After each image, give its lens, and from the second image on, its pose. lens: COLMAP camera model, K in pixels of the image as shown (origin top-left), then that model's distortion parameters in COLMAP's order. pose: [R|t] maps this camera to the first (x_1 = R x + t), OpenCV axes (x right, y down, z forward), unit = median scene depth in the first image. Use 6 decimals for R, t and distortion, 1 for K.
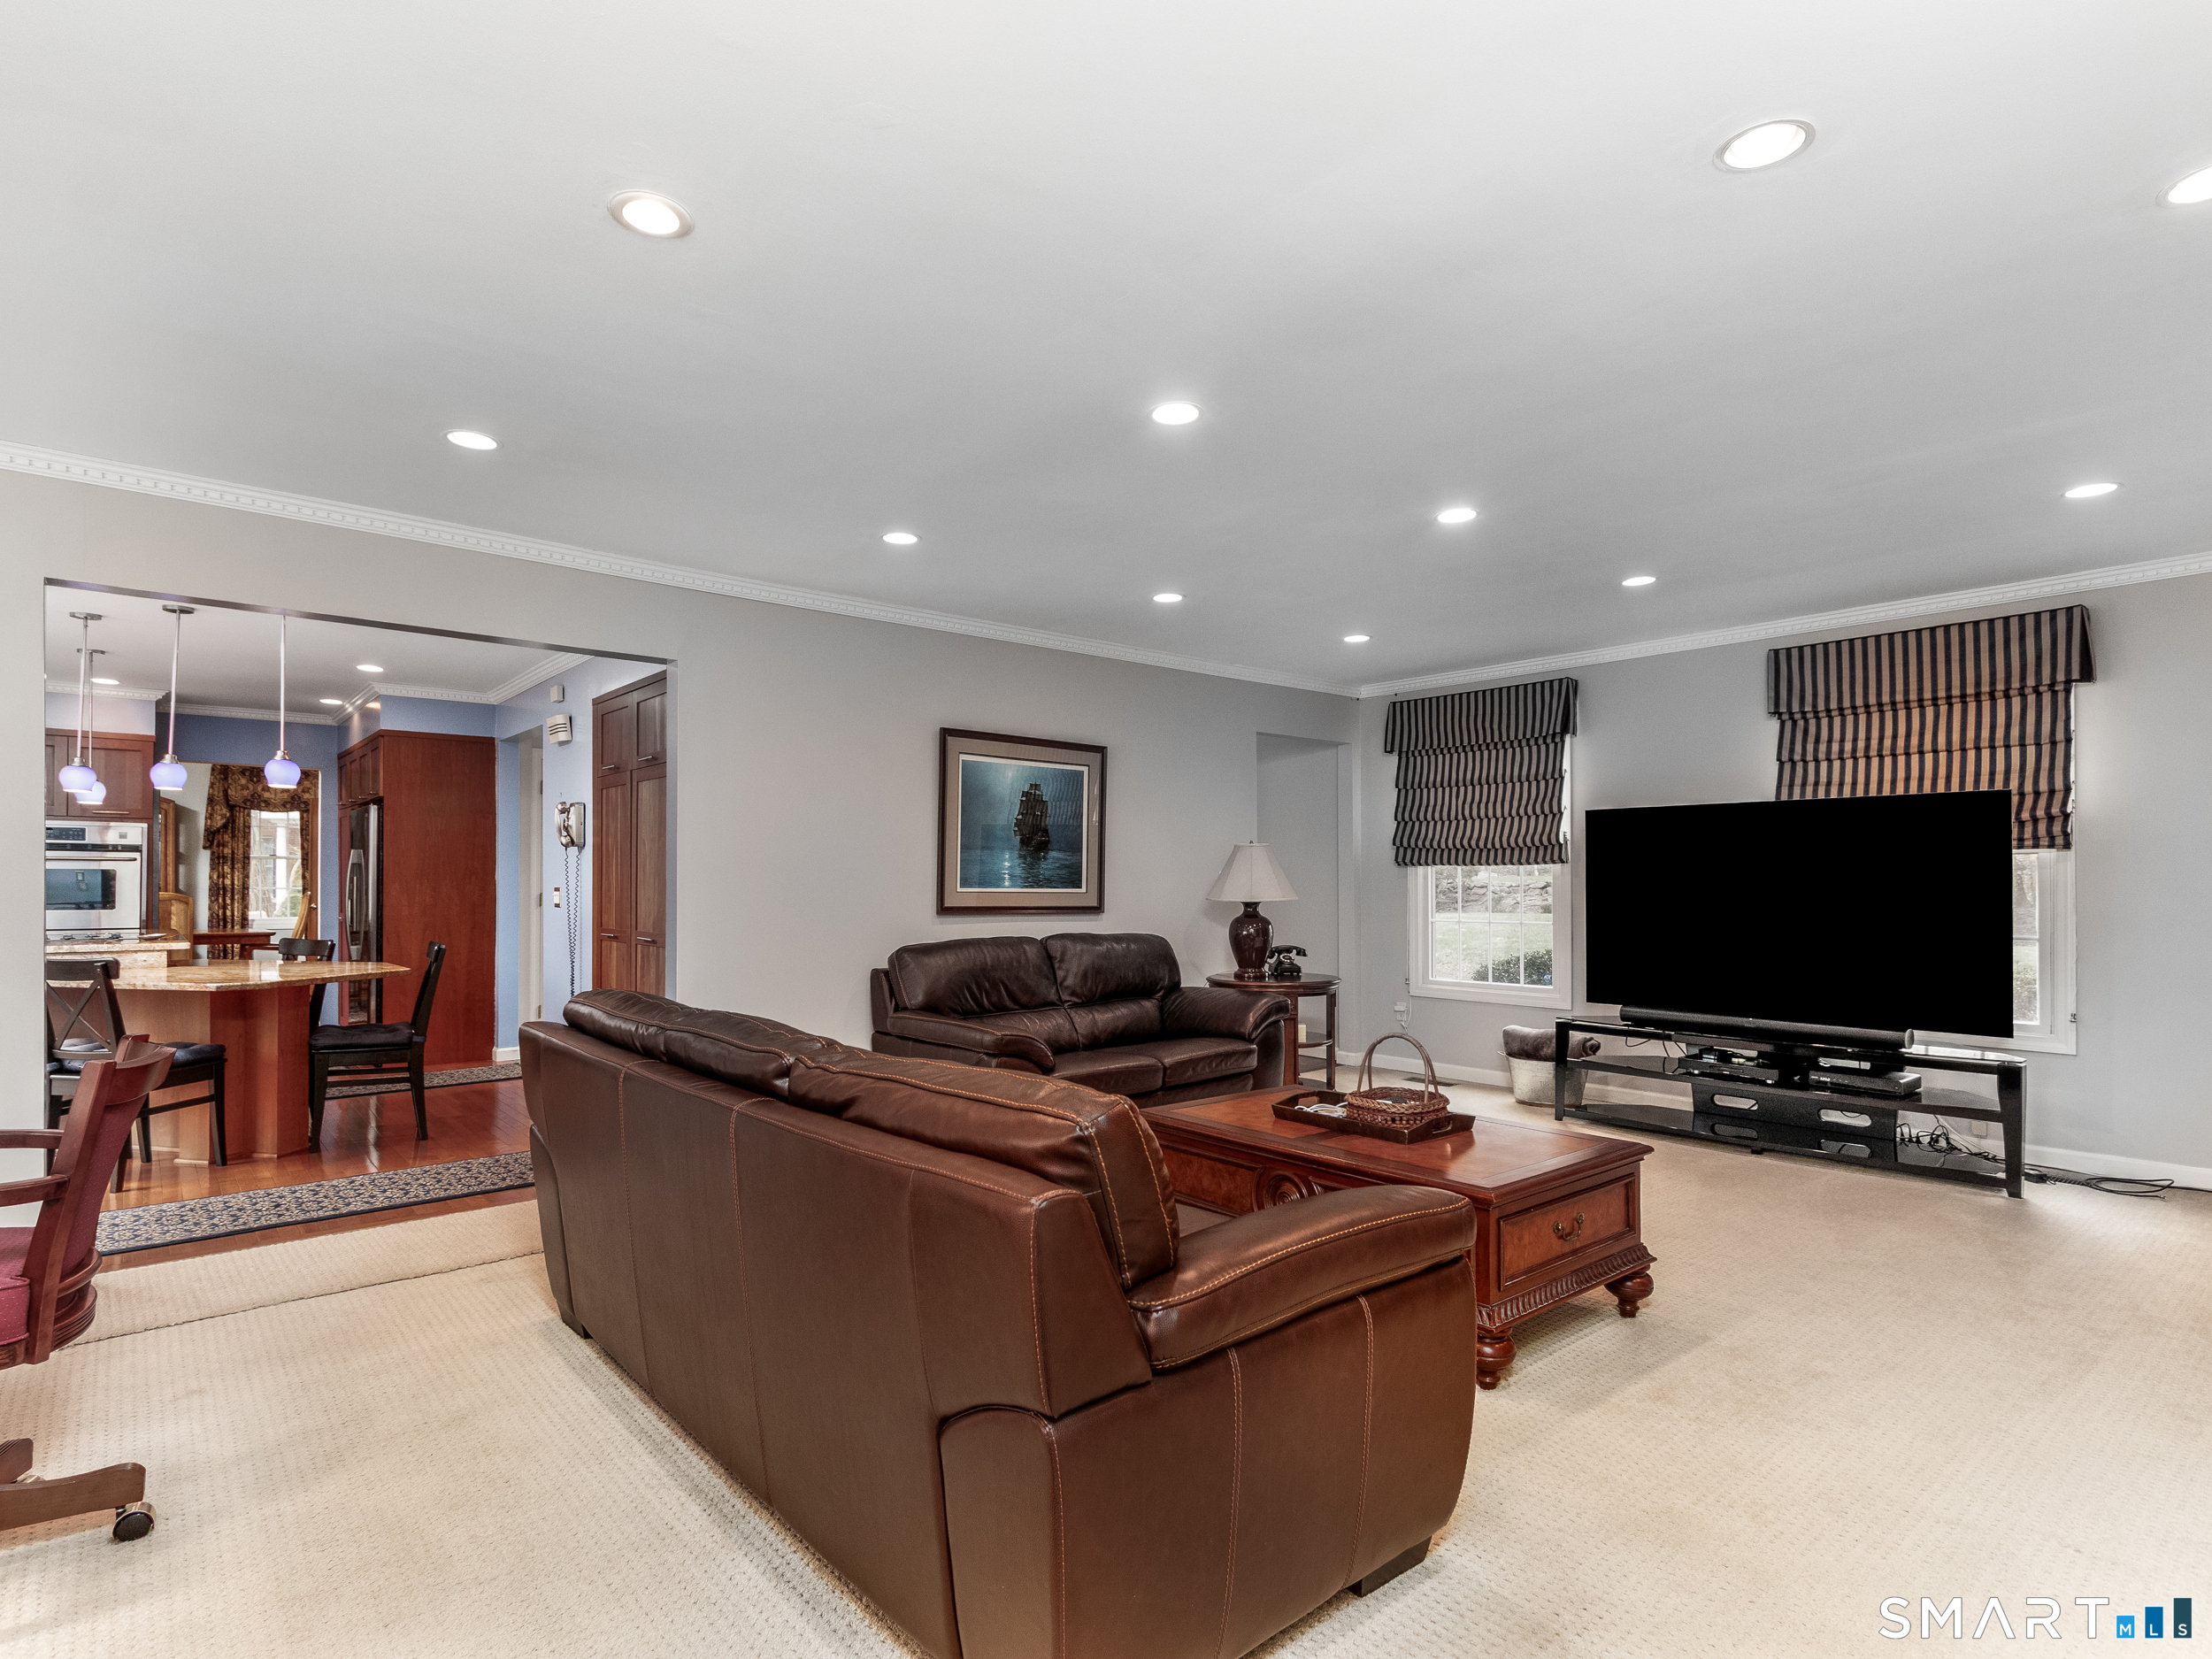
lens RADIAL K [[1146.1, 0, 1113.9], [0, 1146.1, 850.3], [0, 0, 1]] dist [0.001068, 0.000327]
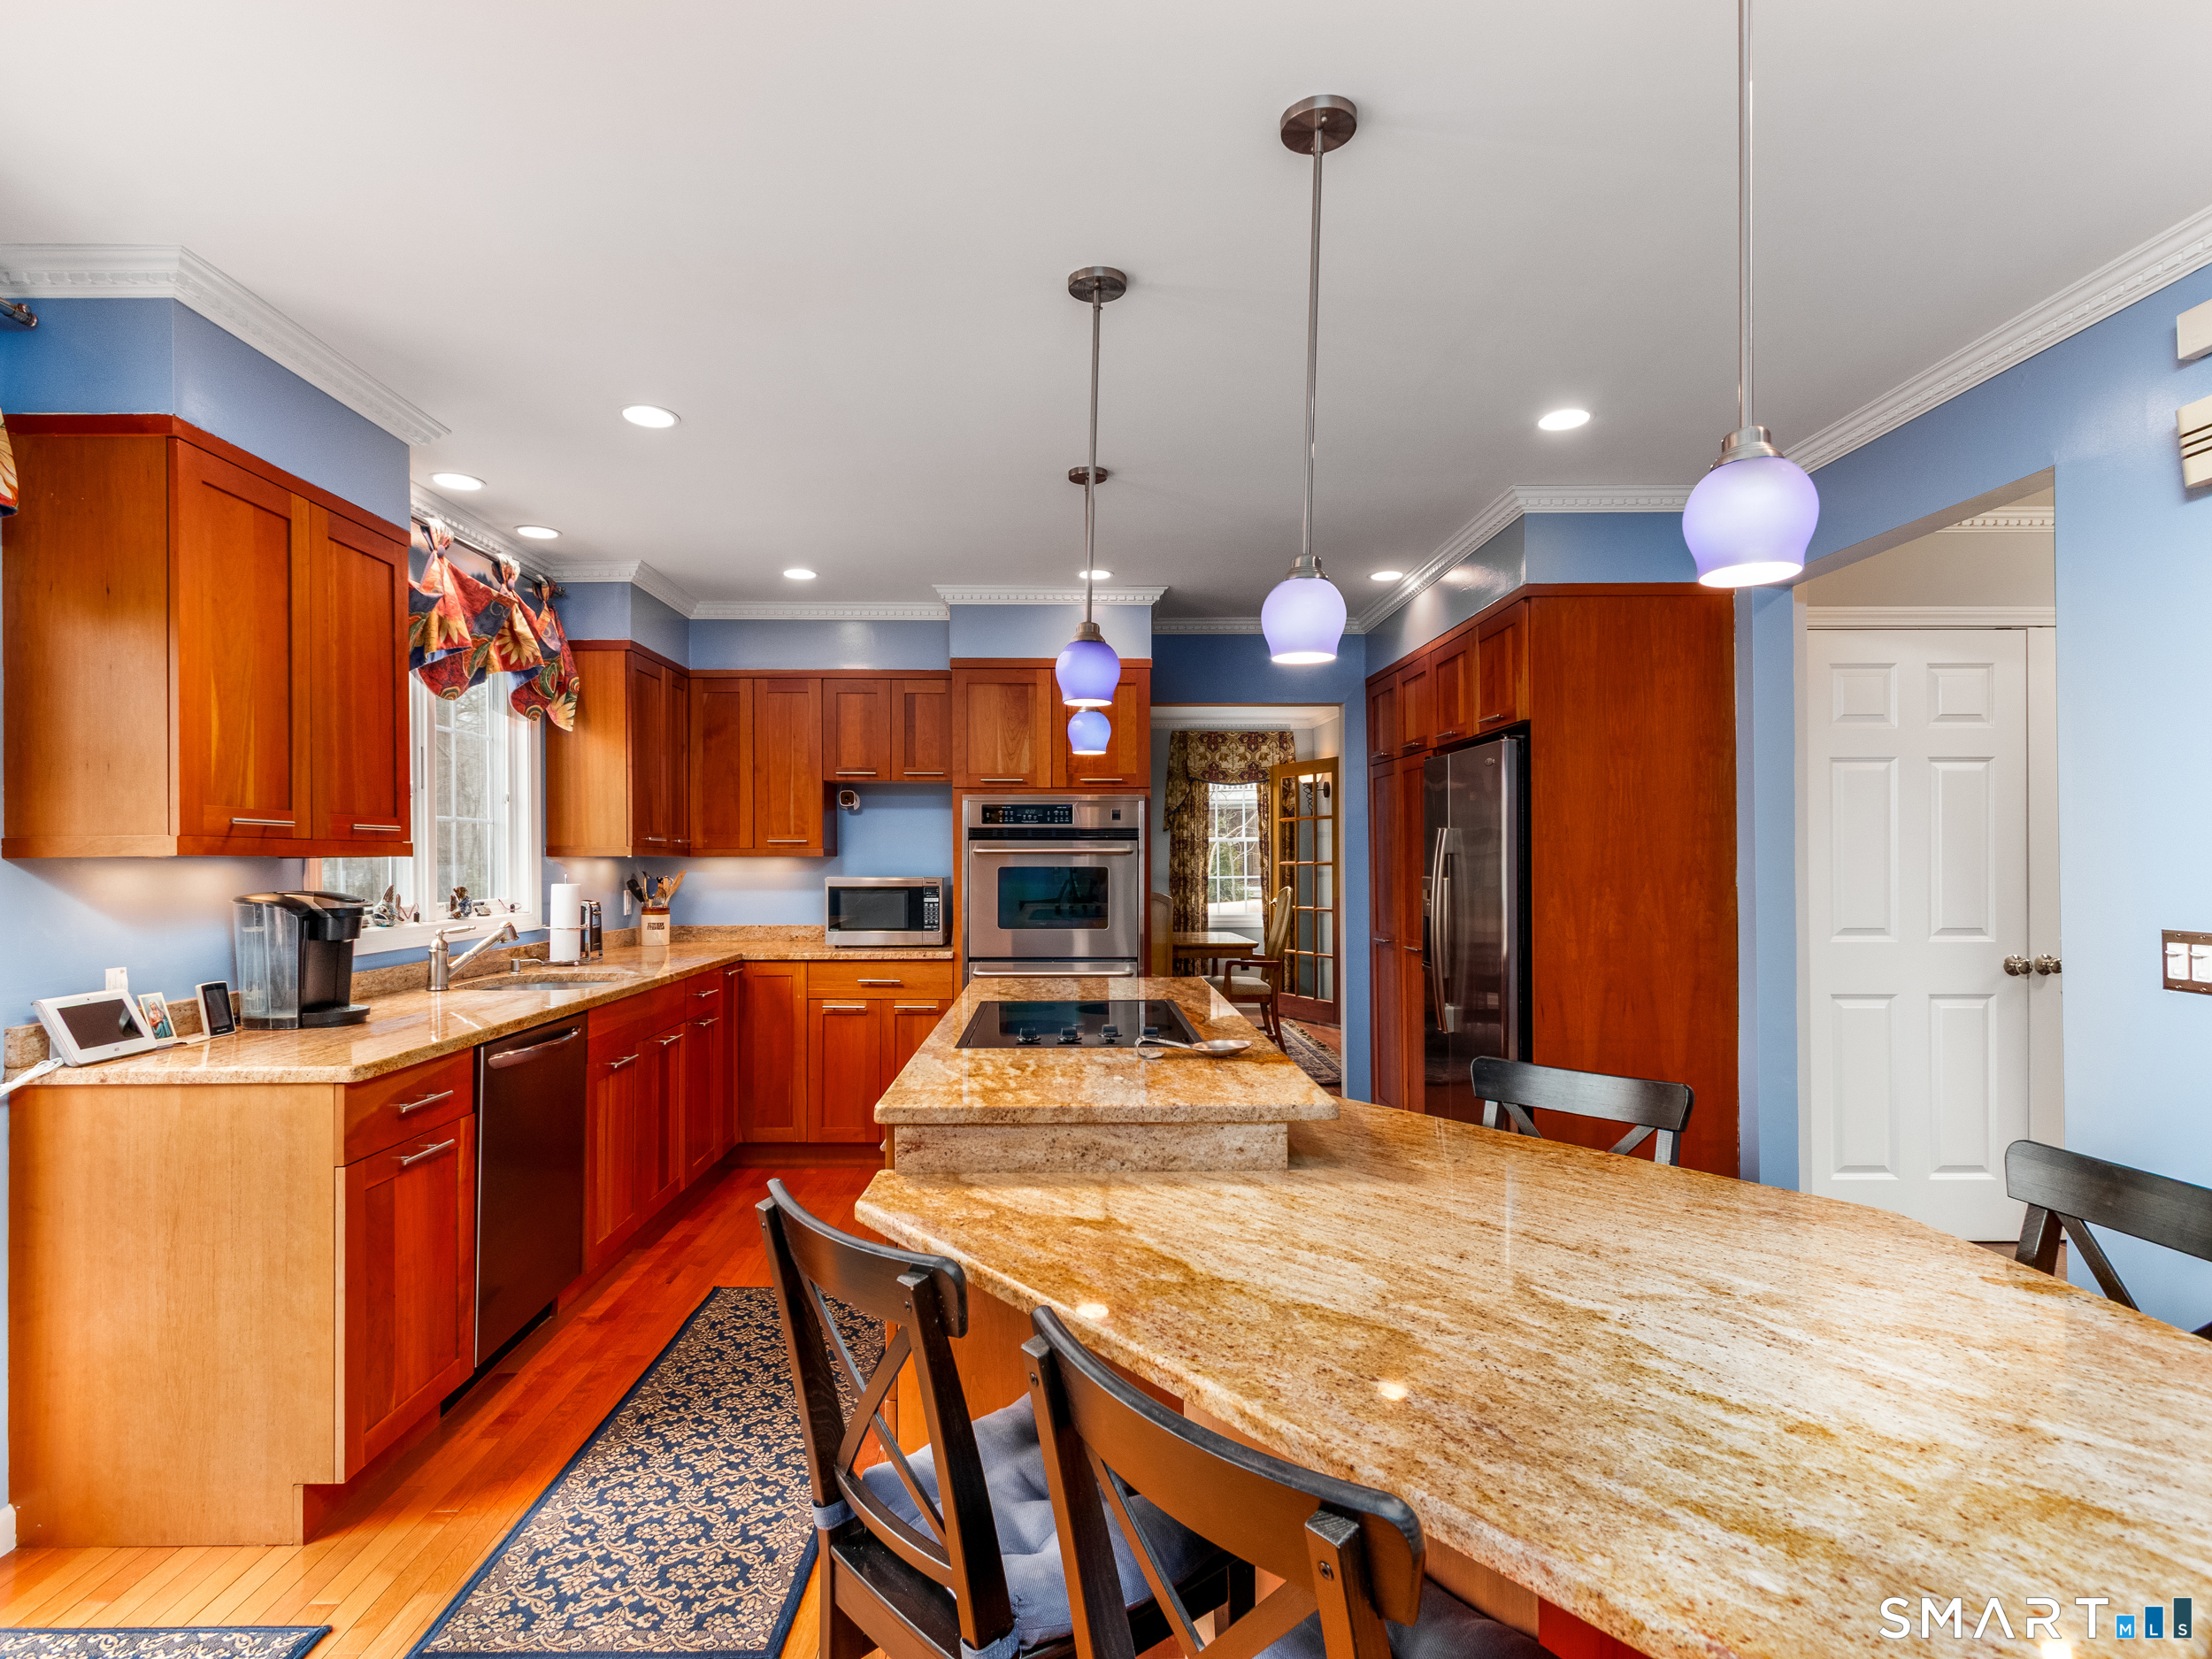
lens RADIAL K [[1146.1, 0, 1100.9], [0, 1146.1, 842.2], [0, 0, 1]] dist [0.001068, 0.000327]
pose [[0.775811, -0.011791, -0.630855, -0.588379], [0.021086, 0.999751, 0.007245, -0.001915], [0.630613, -0.018923, 0.775867, 0.622521]]
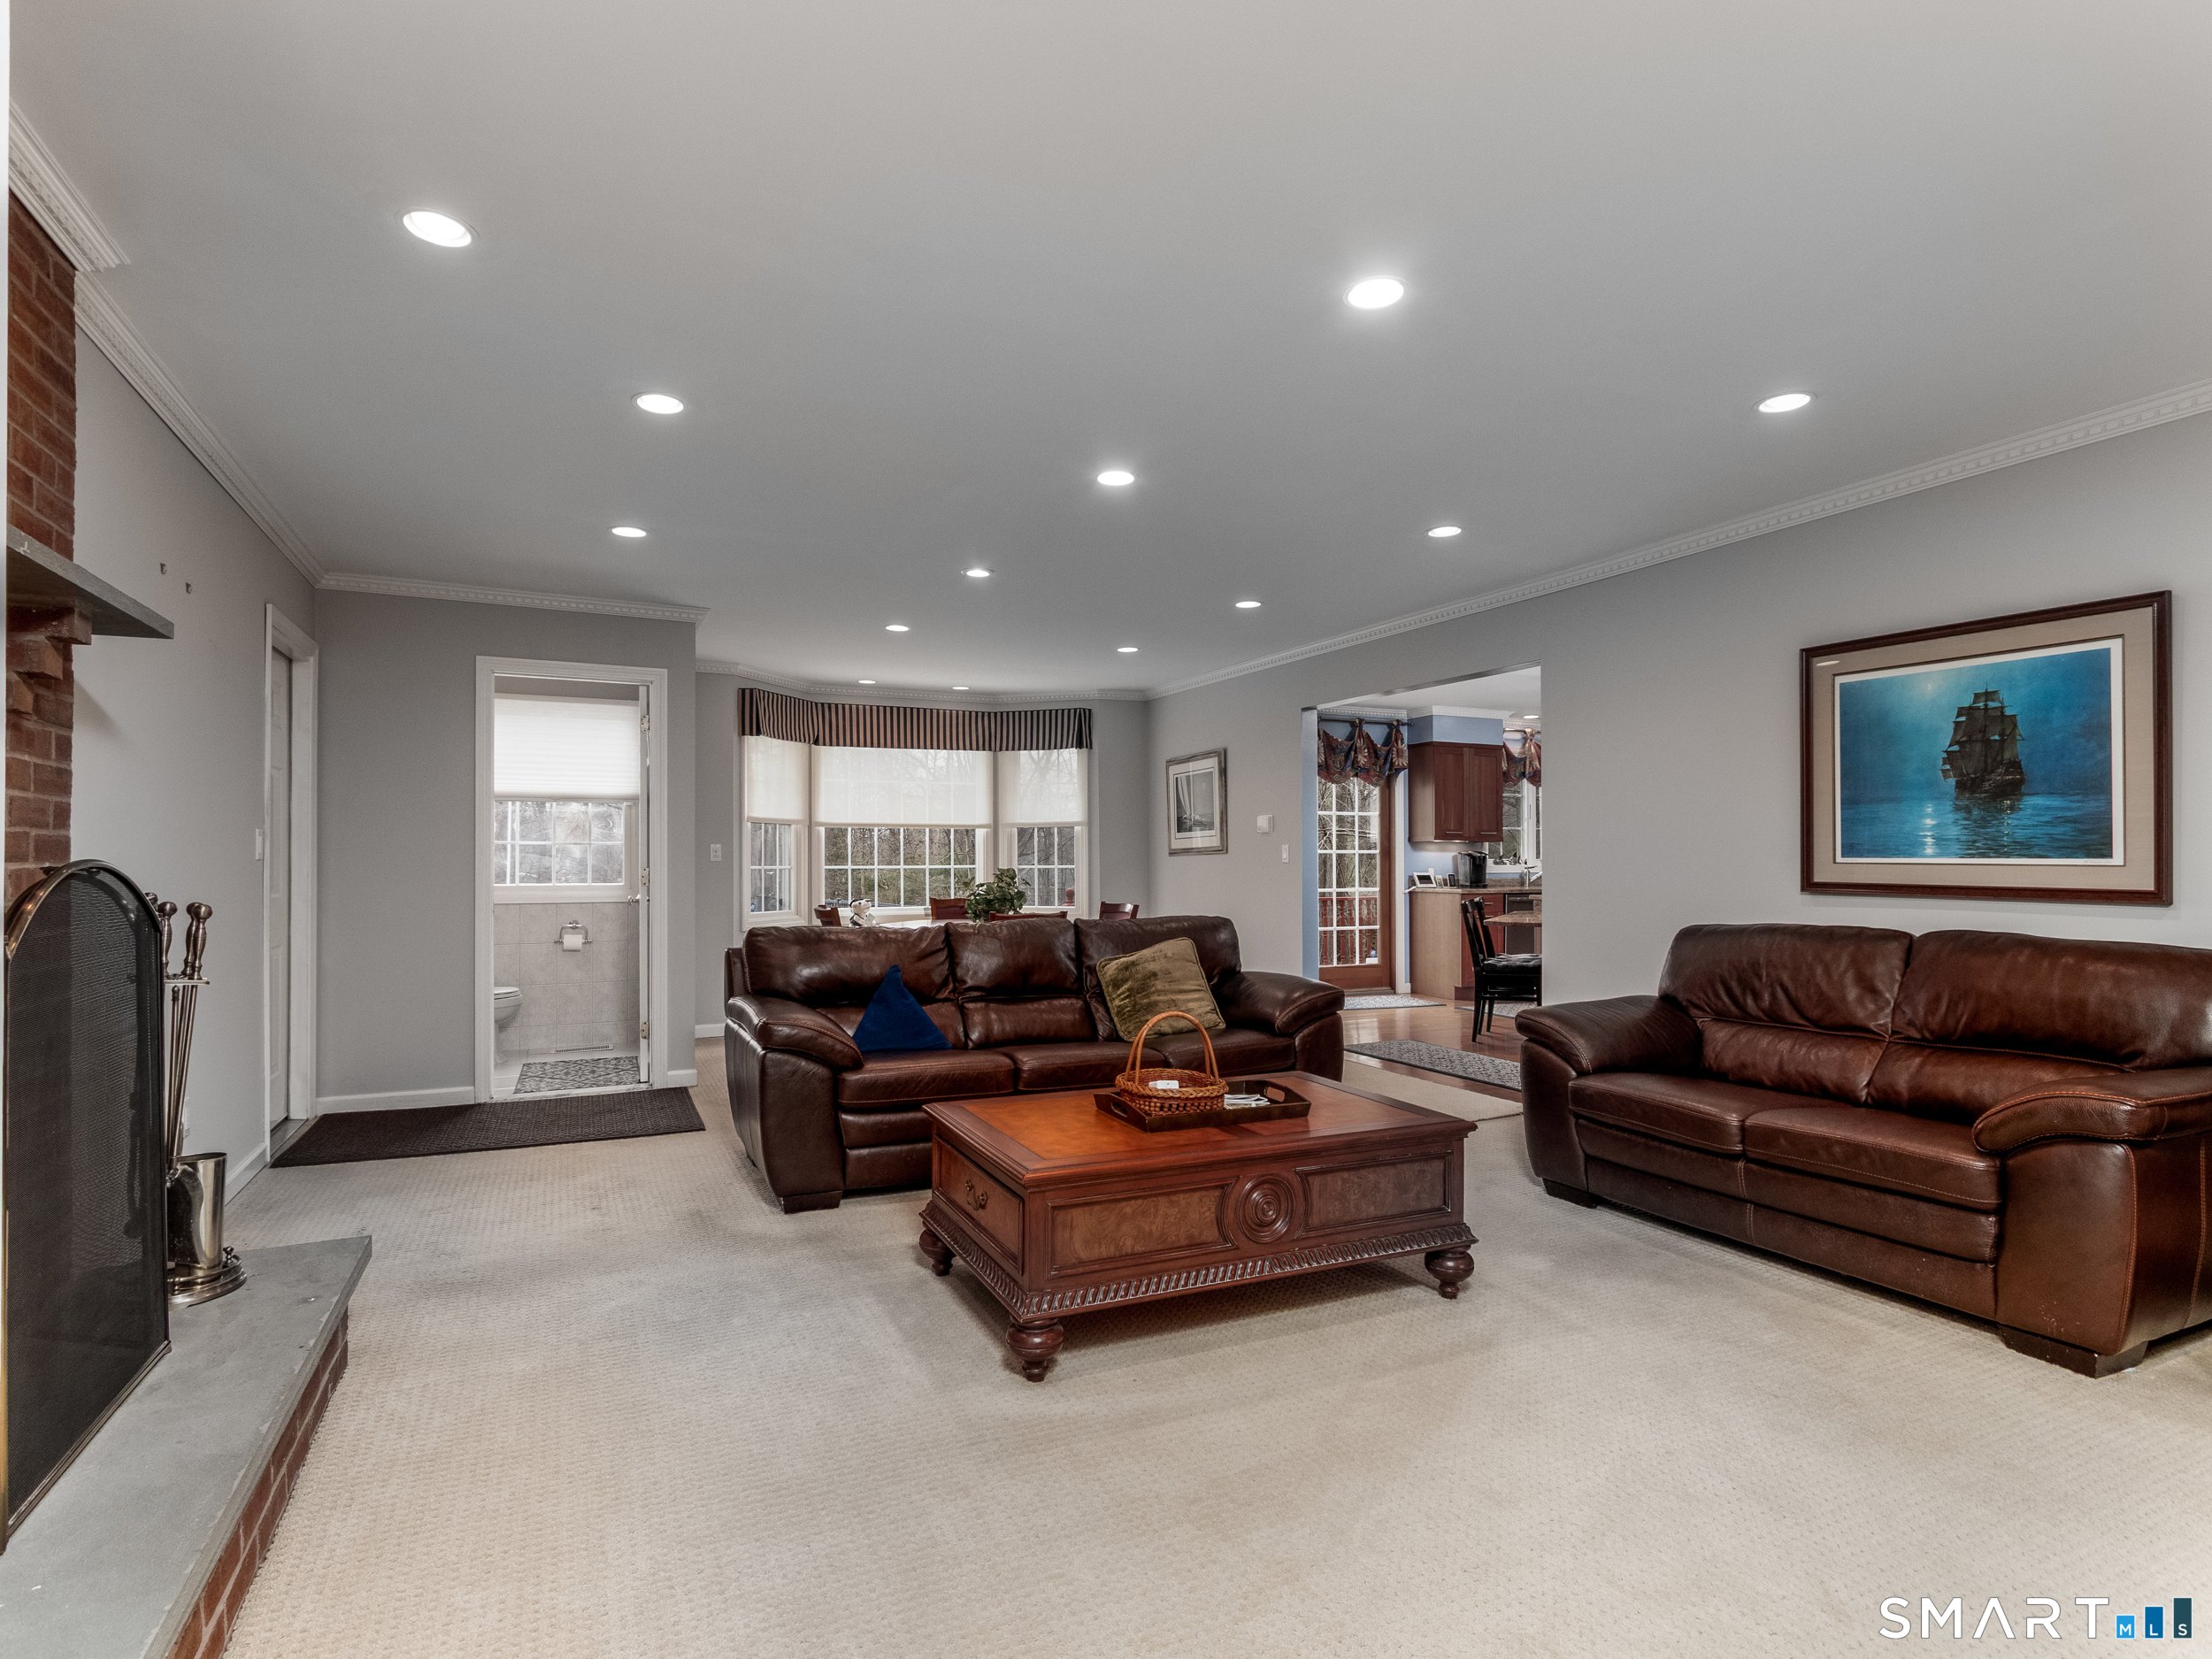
lens RADIAL K [[1146.1, 0, 1109.8], [0, 1146.1, 834.9], [0, 0, 1]] dist [0.001068, 0.000327]
pose [[-0.263401, -0.021358, -0.964450, 0.665092], [0.031968, 0.999013, -0.030855, 0.024663], [0.964157, -0.038959, -0.262458, 0.704125]]
